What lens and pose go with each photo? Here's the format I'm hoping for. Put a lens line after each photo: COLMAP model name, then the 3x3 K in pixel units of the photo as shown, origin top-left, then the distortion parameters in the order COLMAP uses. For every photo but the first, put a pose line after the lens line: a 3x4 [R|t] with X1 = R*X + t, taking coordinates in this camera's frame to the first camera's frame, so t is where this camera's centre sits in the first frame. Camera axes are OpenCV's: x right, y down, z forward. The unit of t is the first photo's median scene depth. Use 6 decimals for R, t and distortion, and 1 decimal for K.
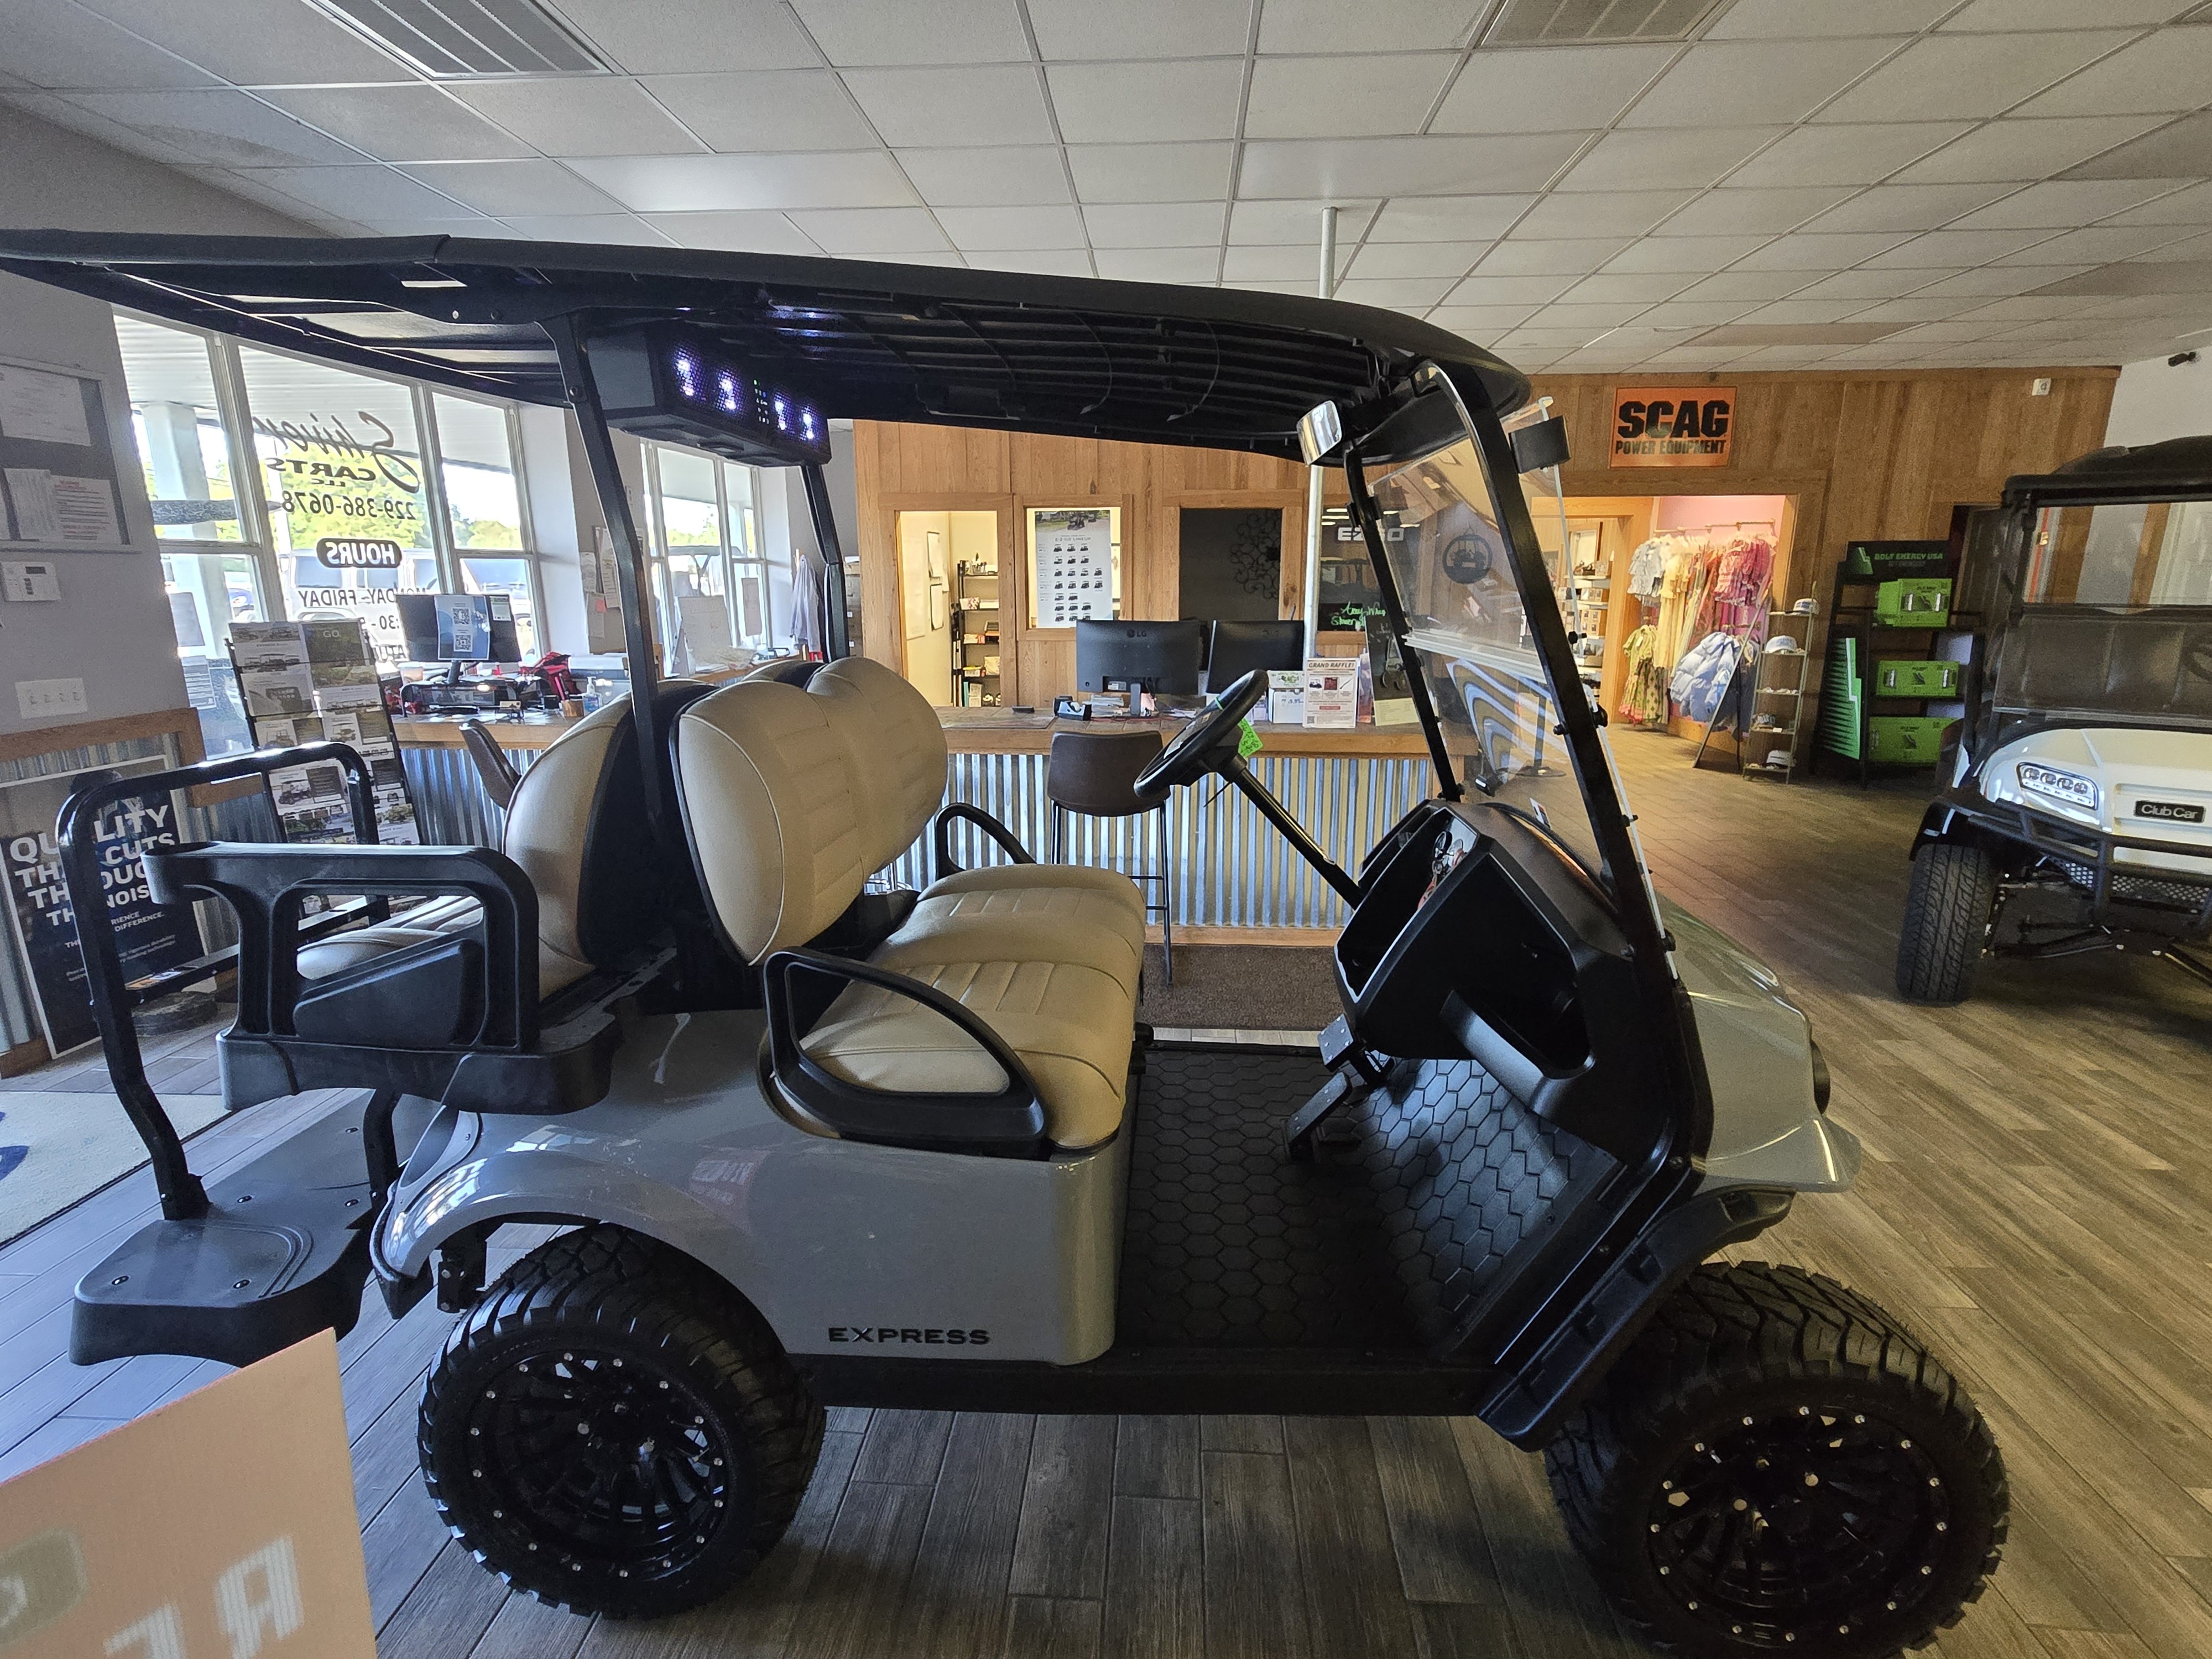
lens RADIAL K [[1086.9, 0, 1109.6], [0, 1086.9, 833.9], [0, 0, 1]] dist [0.001277, 0.000046]
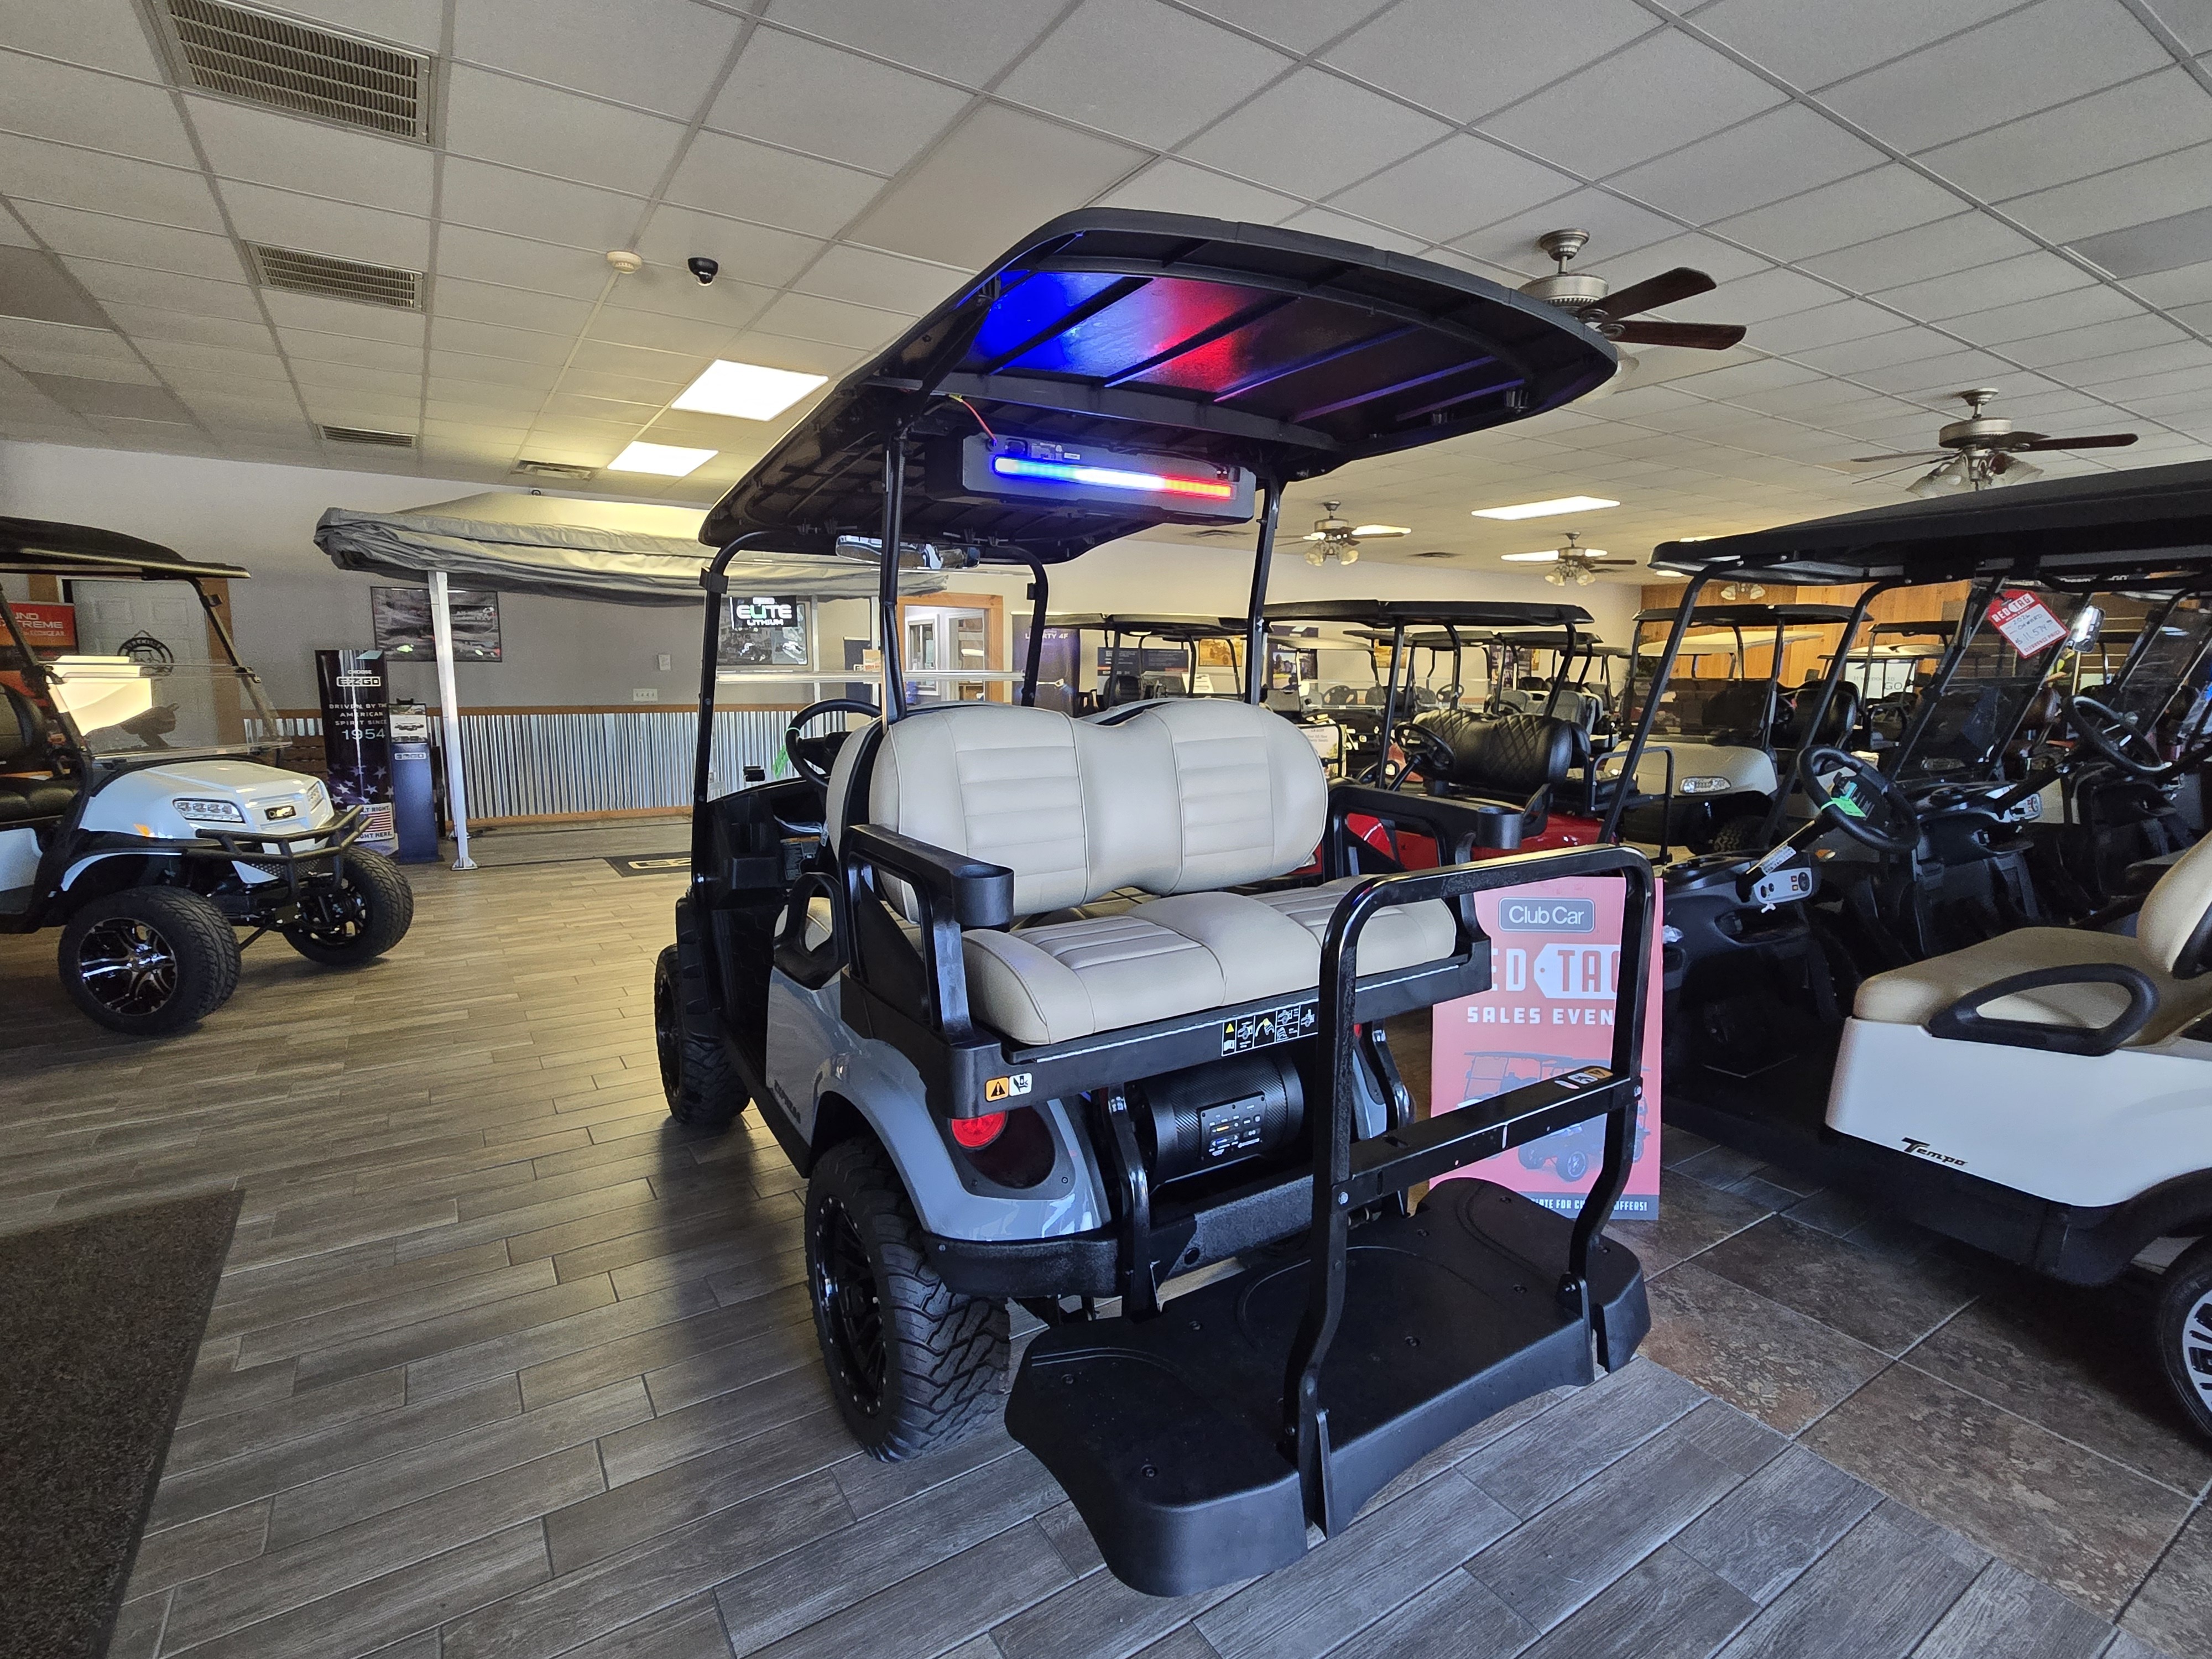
lens RADIAL K [[1086.9, 0, 1116.2], [0, 1086.9, 831.5], [0, 0, 1]] dist [0.001277, 0.000046]
pose [[-0.593113, -0.124574, 0.795424, -0.688428], [0.184983, 0.940442, 0.285220, -0.184126], [-0.783581, 0.316307, -0.534744, 0.880475]]
